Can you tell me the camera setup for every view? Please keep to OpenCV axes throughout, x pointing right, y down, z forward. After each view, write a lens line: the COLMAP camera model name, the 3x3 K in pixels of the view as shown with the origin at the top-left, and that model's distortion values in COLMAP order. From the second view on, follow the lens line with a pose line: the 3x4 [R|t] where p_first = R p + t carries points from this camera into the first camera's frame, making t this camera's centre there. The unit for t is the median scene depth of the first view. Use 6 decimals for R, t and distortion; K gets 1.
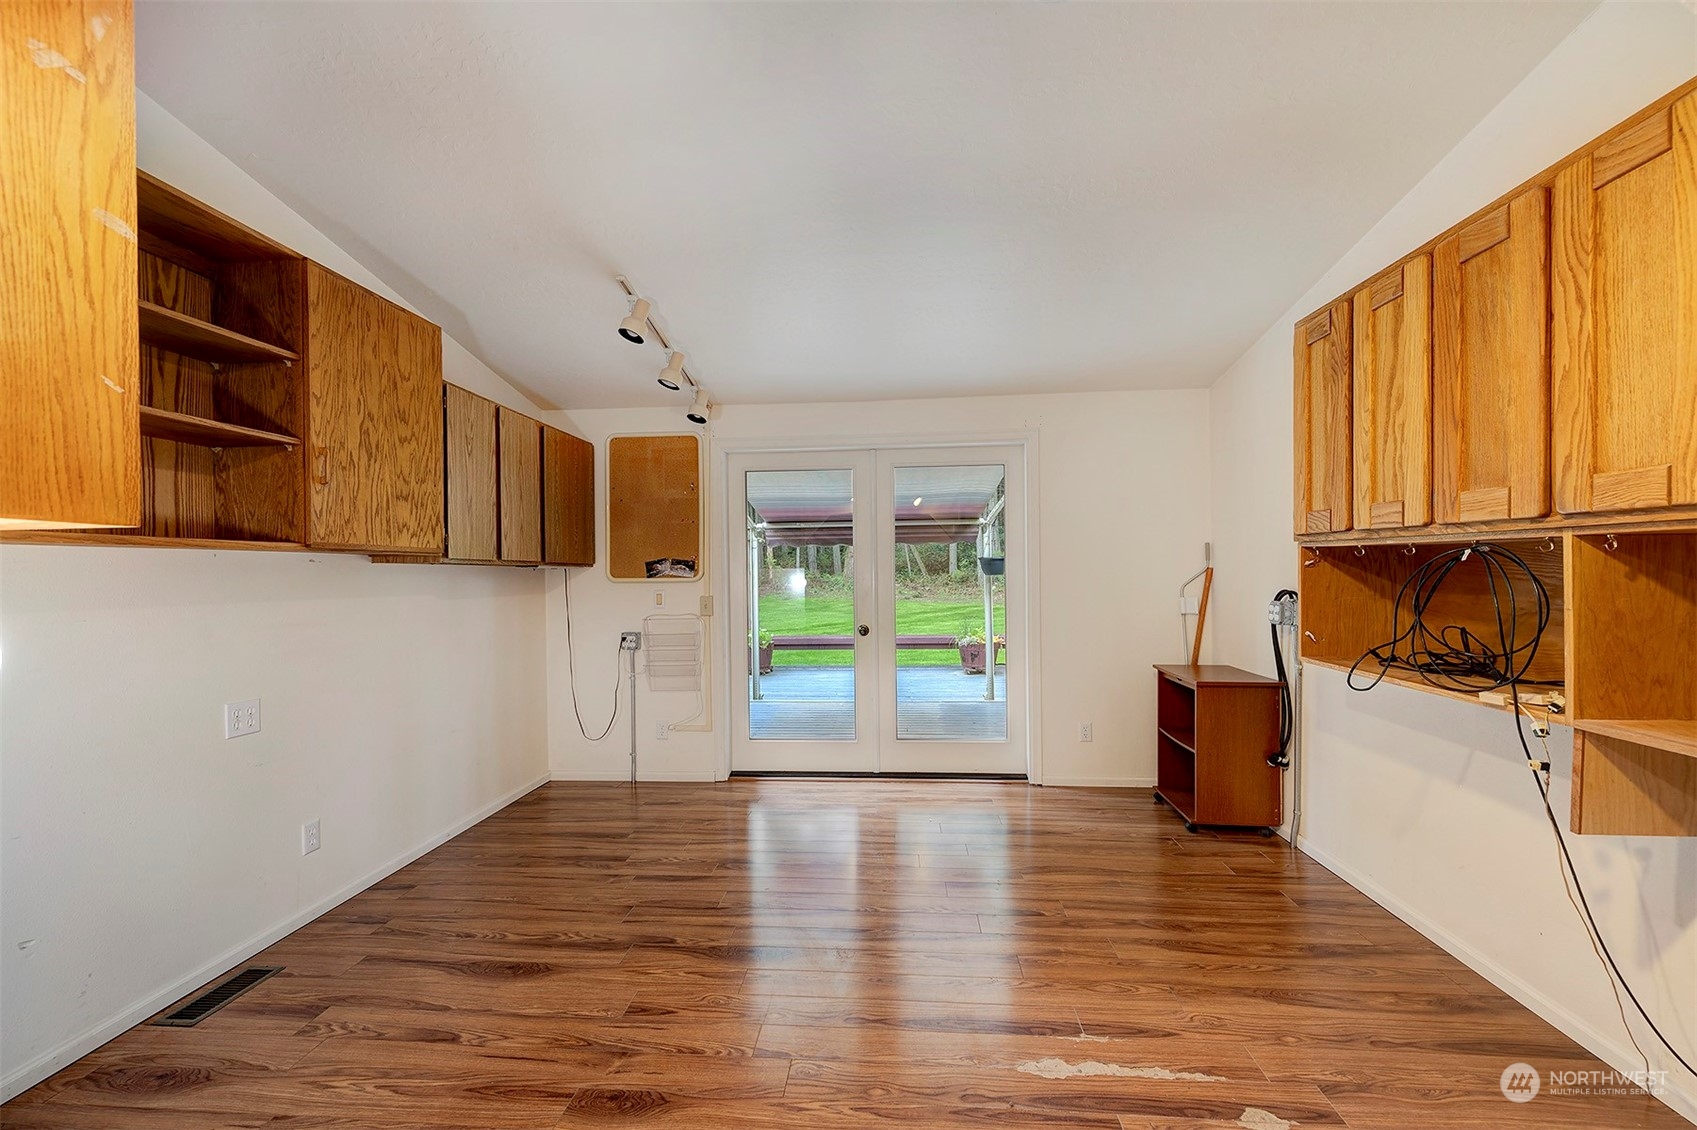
lens RADIAL K [[673.2, 0, 850.6], [0, 673.2, 574.9], [0, 0, 1]] dist [-0.009304, 0.000073]
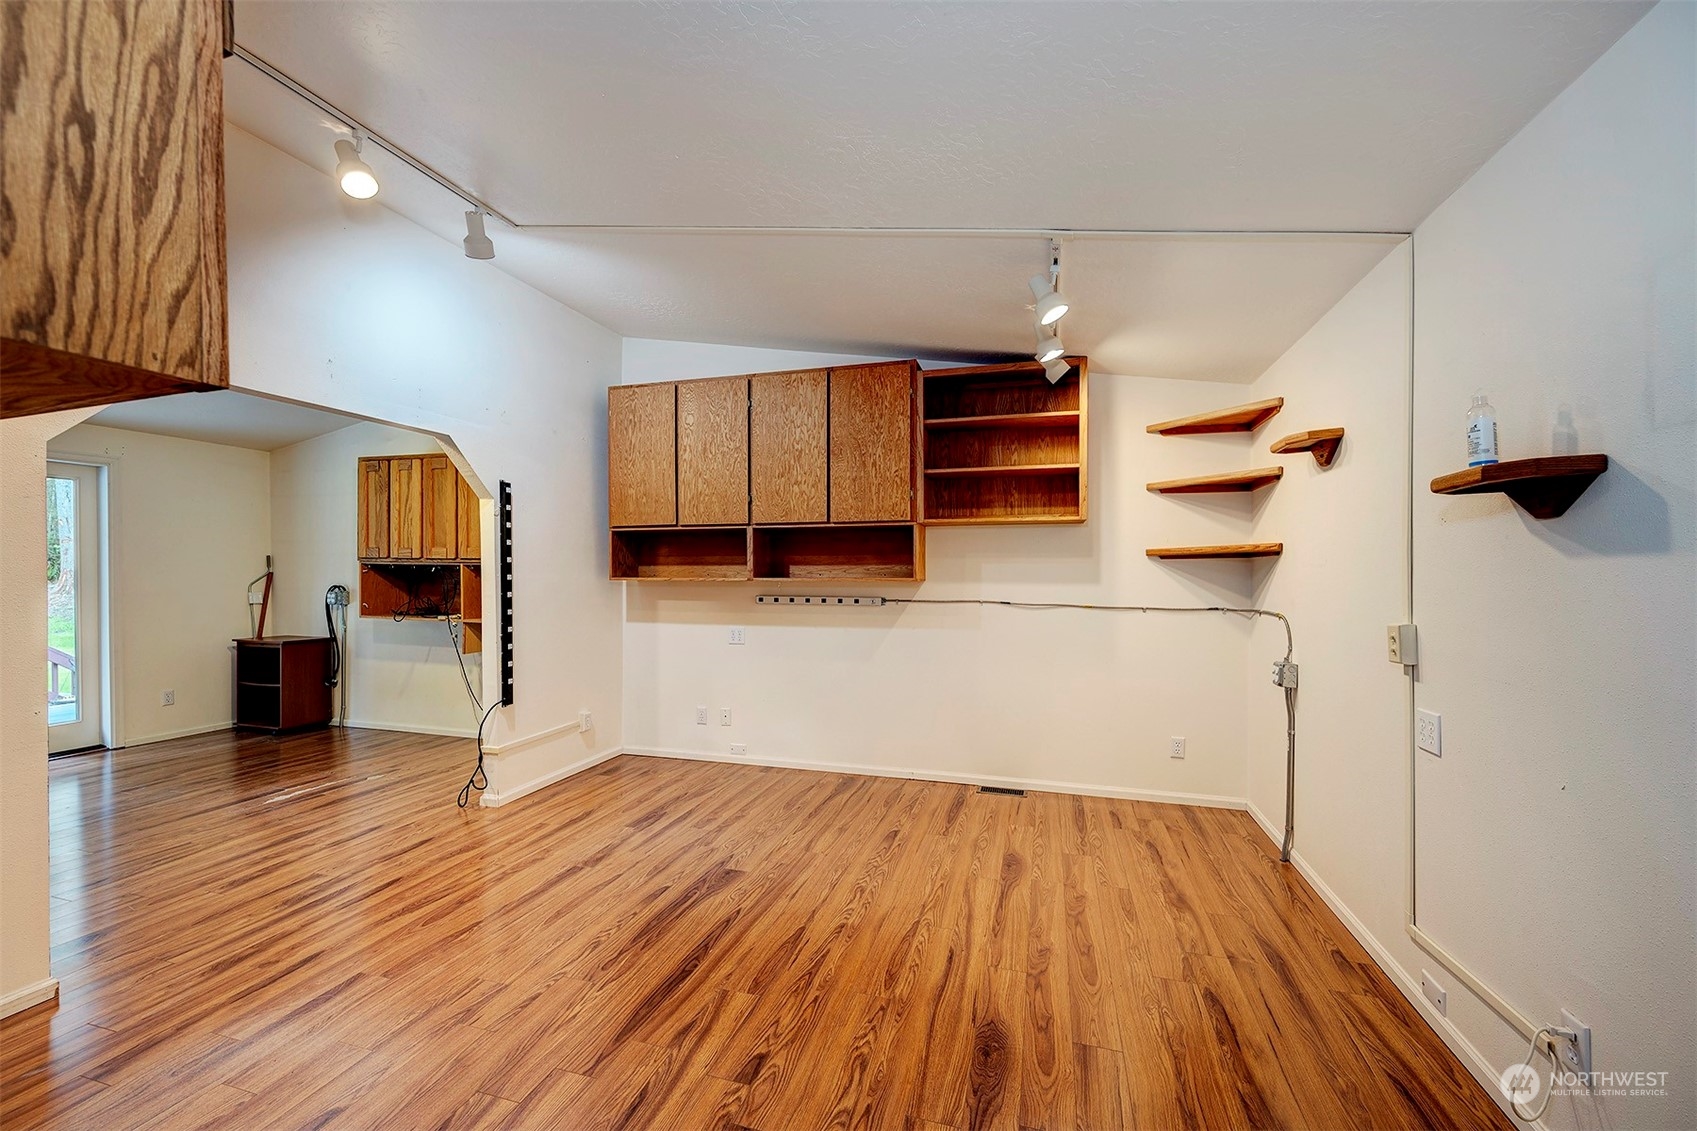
lens RADIAL K [[673.2, 0, 850.6], [0, 673.2, 575.4], [0, 0, 1]] dist [-0.009304, 0.000073]
pose [[0.216629, 0.001932, 0.976252, -1.156237], [0.002227, 0.999994, -0.002473, 0.004769], [-0.976252, 0.002710, 0.216623, -1.057357]]
